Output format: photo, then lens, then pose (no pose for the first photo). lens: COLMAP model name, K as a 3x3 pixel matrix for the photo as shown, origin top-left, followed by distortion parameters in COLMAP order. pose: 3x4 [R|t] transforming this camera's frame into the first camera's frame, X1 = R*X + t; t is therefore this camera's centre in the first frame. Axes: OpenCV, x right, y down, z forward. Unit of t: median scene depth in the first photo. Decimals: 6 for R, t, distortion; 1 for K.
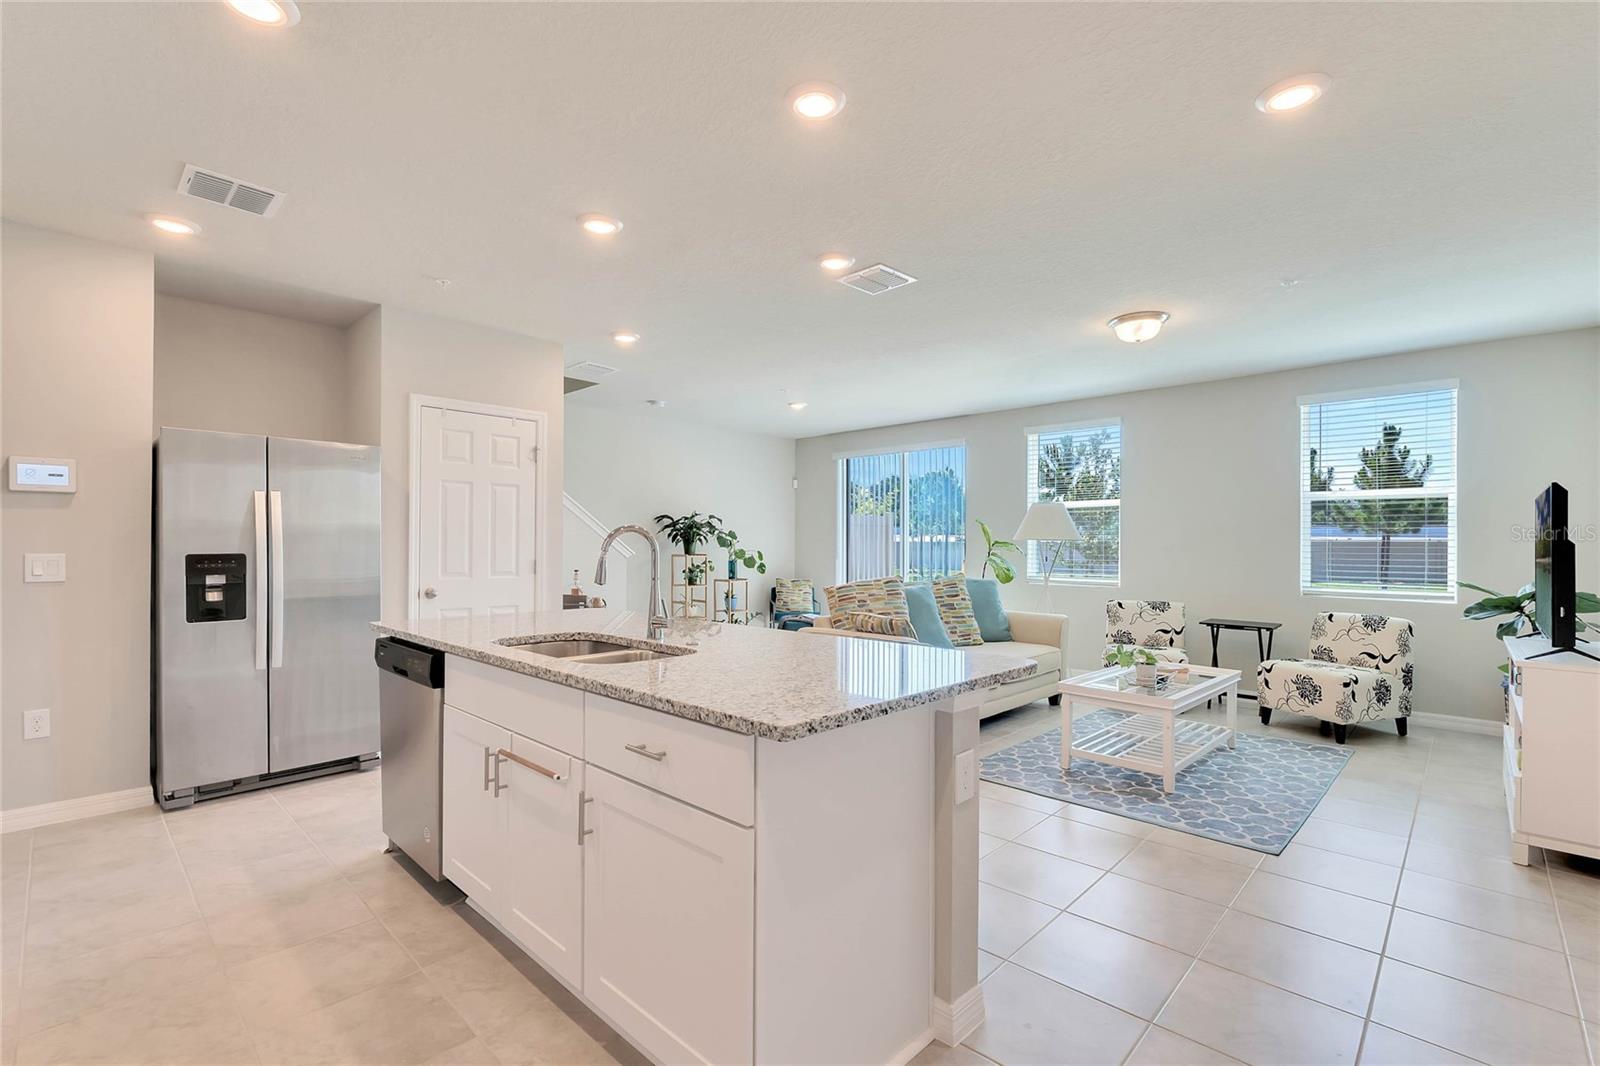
lens RADIAL K [[715.4, 0, 799.6], [0, 715.4, 538.1], [0, 0, 1]] dist [0.002787, 0.000754]
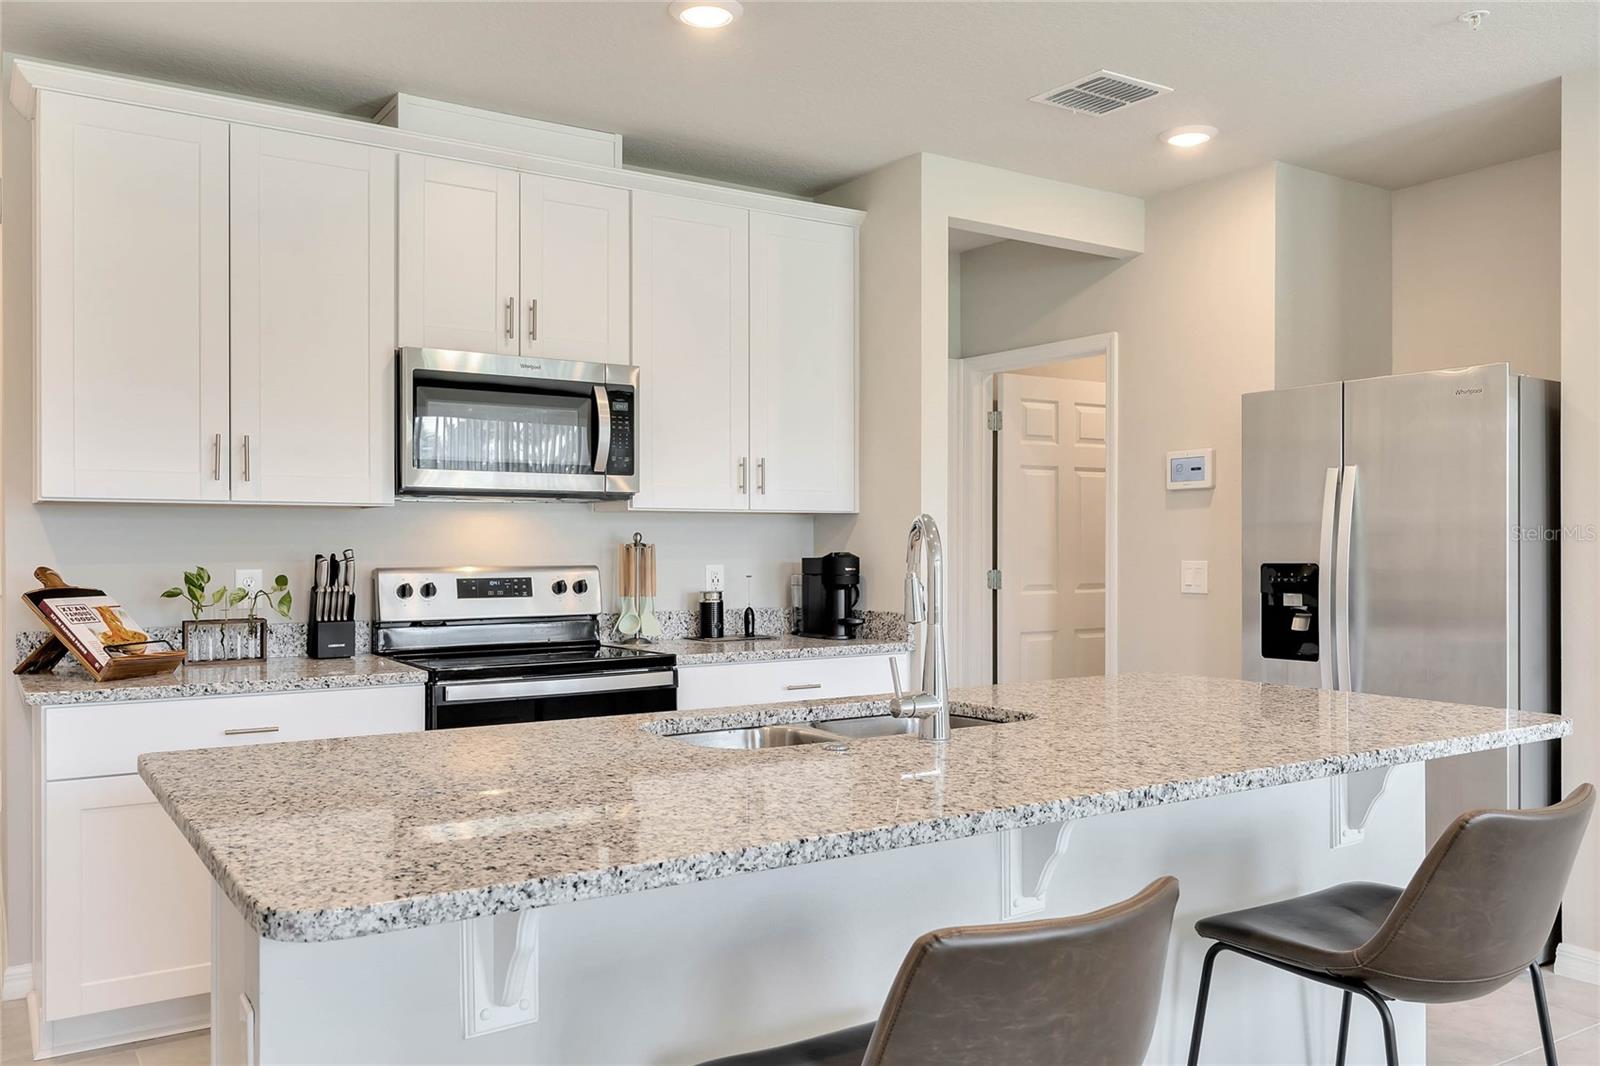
lens RADIAL K [[1260.5, 0, 786.9], [0, 1260.5, 558.4], [0, 0, 1]] dist [-0.001742, -0.003336]
pose [[-0.240969, 0.003100, -0.970528, 0.478930], [0.005038, 0.999985, 0.001943, 0.012258], [0.970520, -0.004421, -0.240981, 0.793616]]
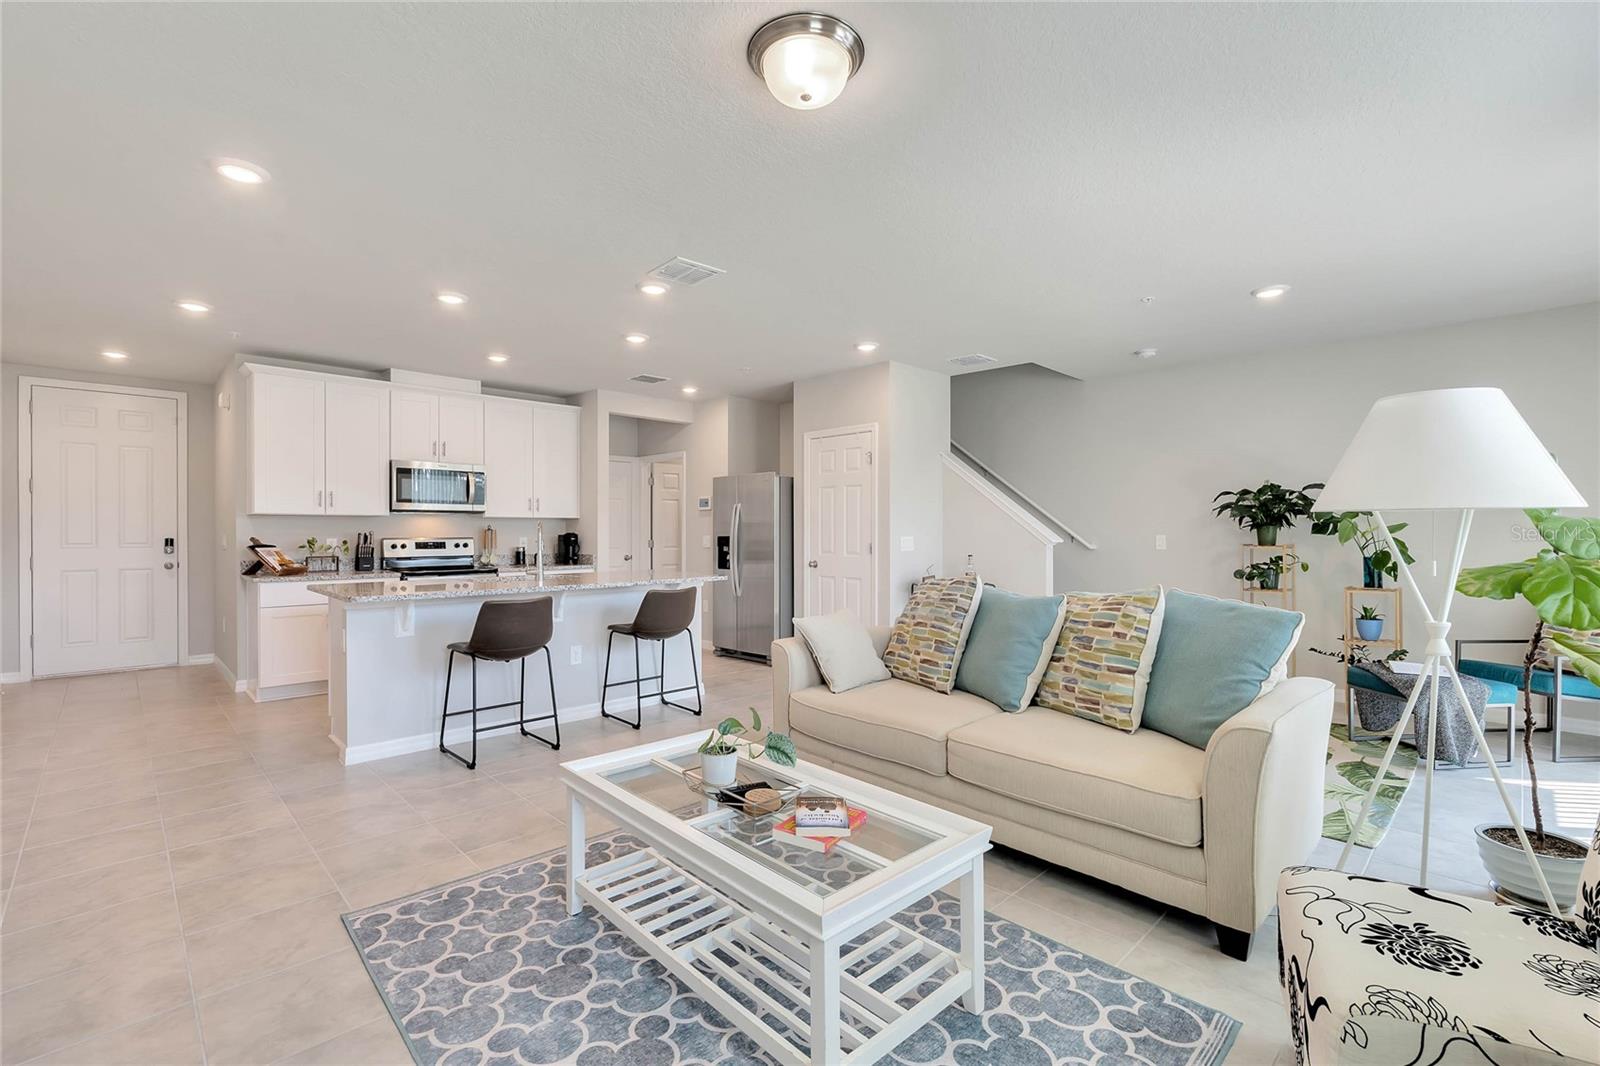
lens RADIAL K [[715.4, 0, 799.6], [0, 715.4, 538.1], [0, 0, 1]] dist [0.002787, 0.000754]
pose [[-0.047904, 0.002589, -0.998849, 1.172821], [0.006406, 0.999977, 0.002285, 0.023435], [0.998831, -0.006290, -0.047919, 1.266666]]
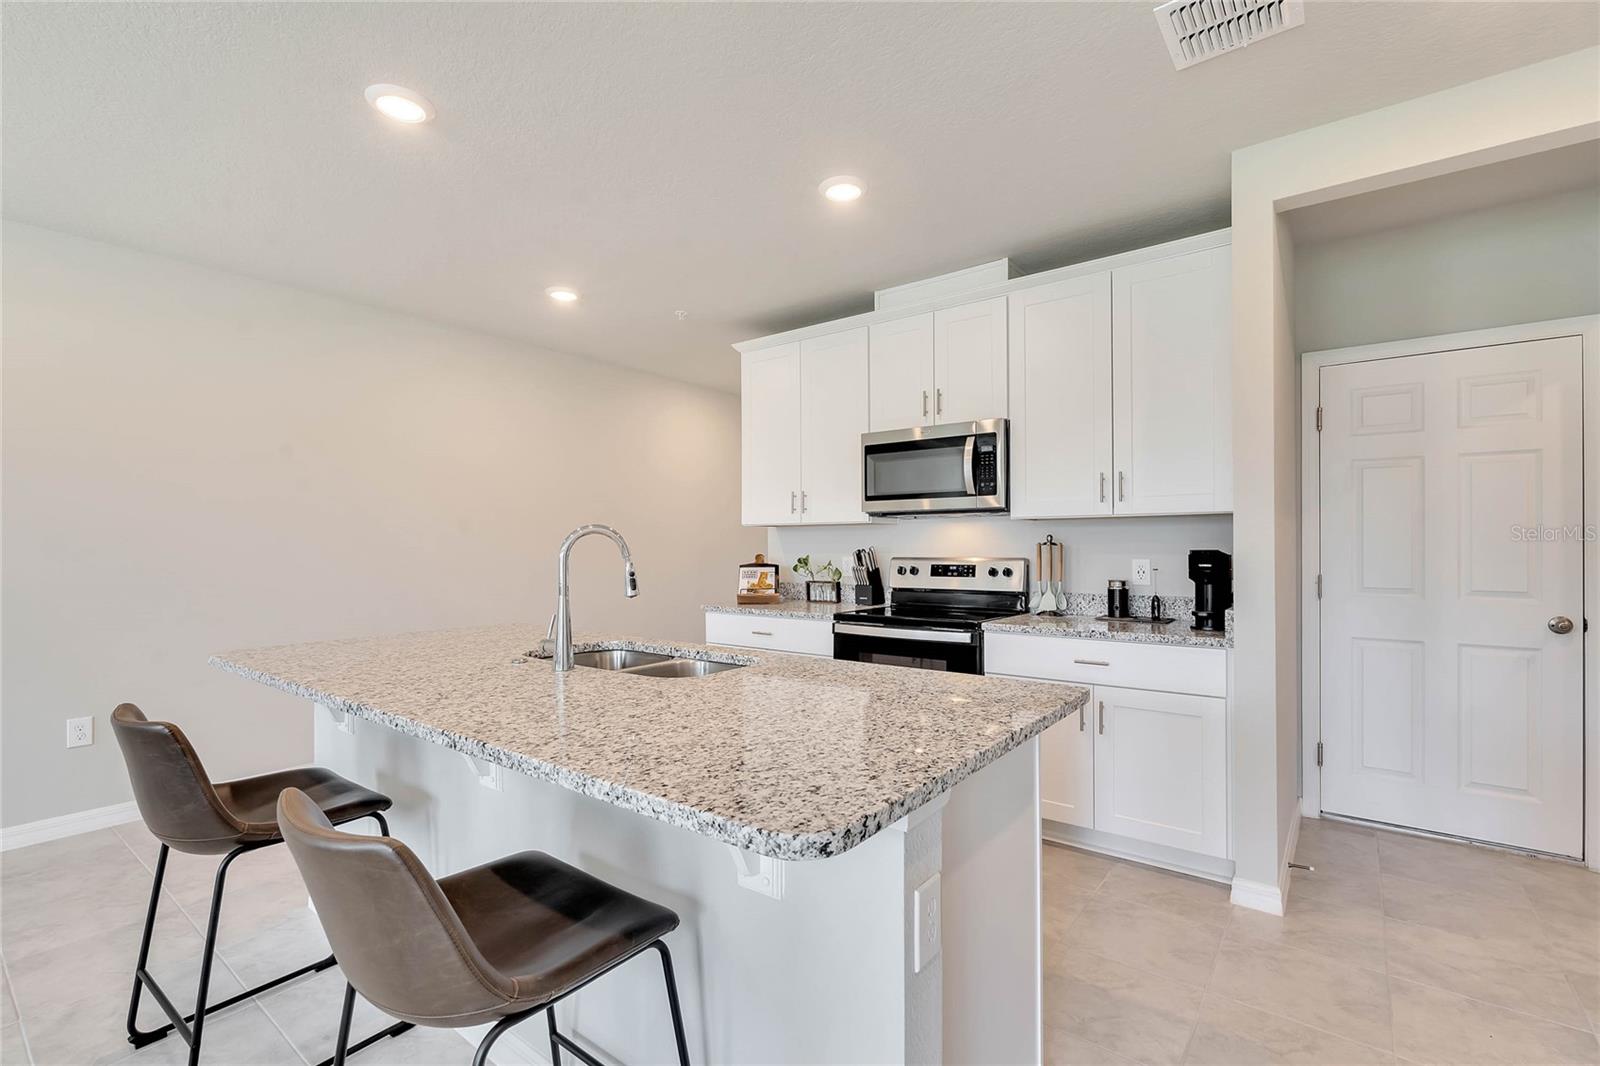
lens RADIAL K [[715.4, 0, 799.6], [0, 715.4, 538.1], [0, 0, 1]] dist [0.002787, 0.000754]
pose [[-0.995727, 0.000115, -0.092349, -0.256464], [0.001257, 0.999924, -0.012303, 0.004707], [0.092340, -0.012367, -0.995651, 1.280193]]
